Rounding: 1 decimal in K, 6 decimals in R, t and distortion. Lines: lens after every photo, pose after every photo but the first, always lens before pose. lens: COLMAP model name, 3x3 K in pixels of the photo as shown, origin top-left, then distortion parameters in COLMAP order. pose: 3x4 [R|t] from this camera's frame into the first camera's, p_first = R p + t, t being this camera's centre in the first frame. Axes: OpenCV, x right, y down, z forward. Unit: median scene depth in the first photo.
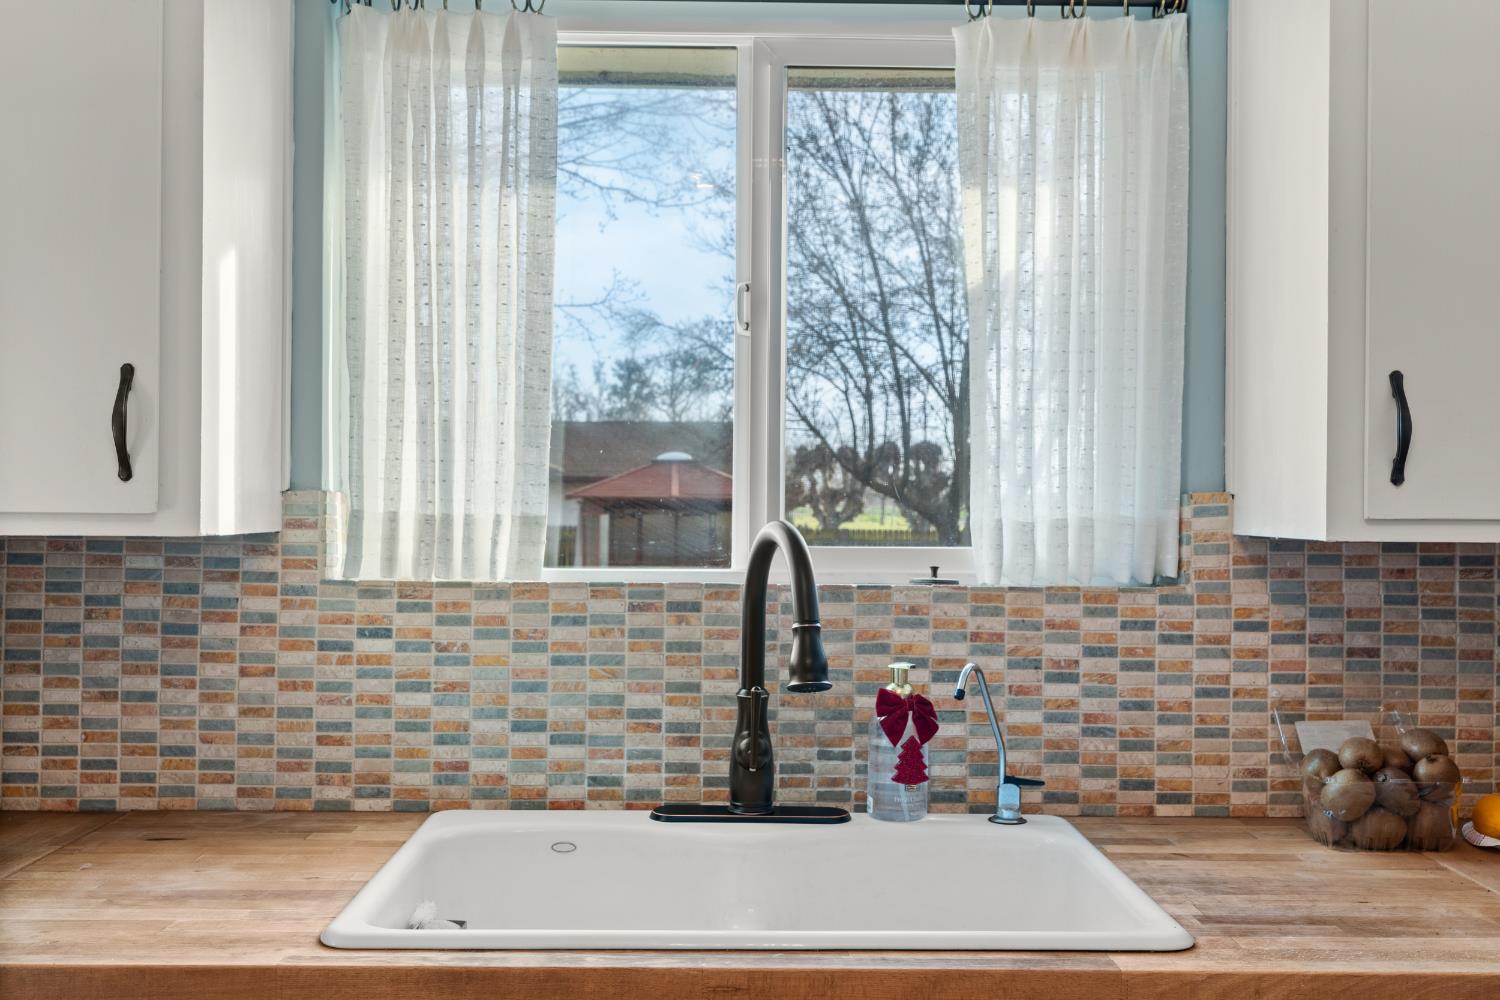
lens RADIAL K [[1543.5, 0, 750.0], [0, 1543.5, 500.0], [0, 0, 1]] dist [0.048312, -0.005473]
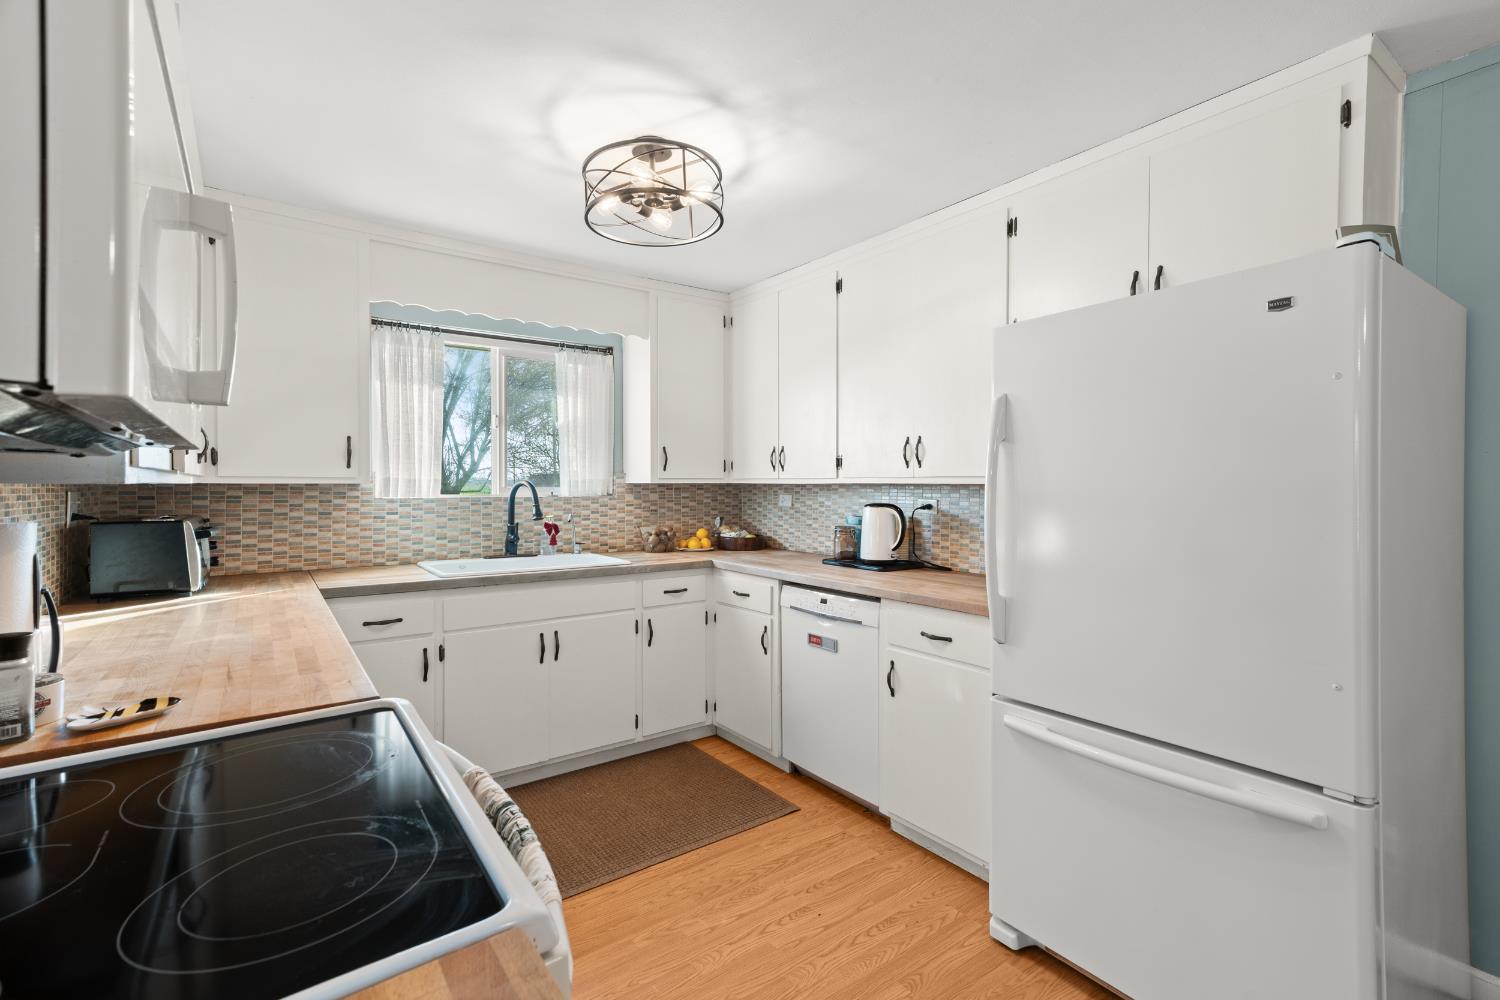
lens RADIAL K [[688.5, 0, 750.0], [0, 688.5, 500.0], [0, 0, 1]] dist [0.001517, 0.000175]
pose [[0.833568, -0.018964, 0.552091, -0.425008], [0.005627, 0.999650, 0.025842, 0.021741], [-0.552388, -0.018434, 0.833383, -0.712773]]
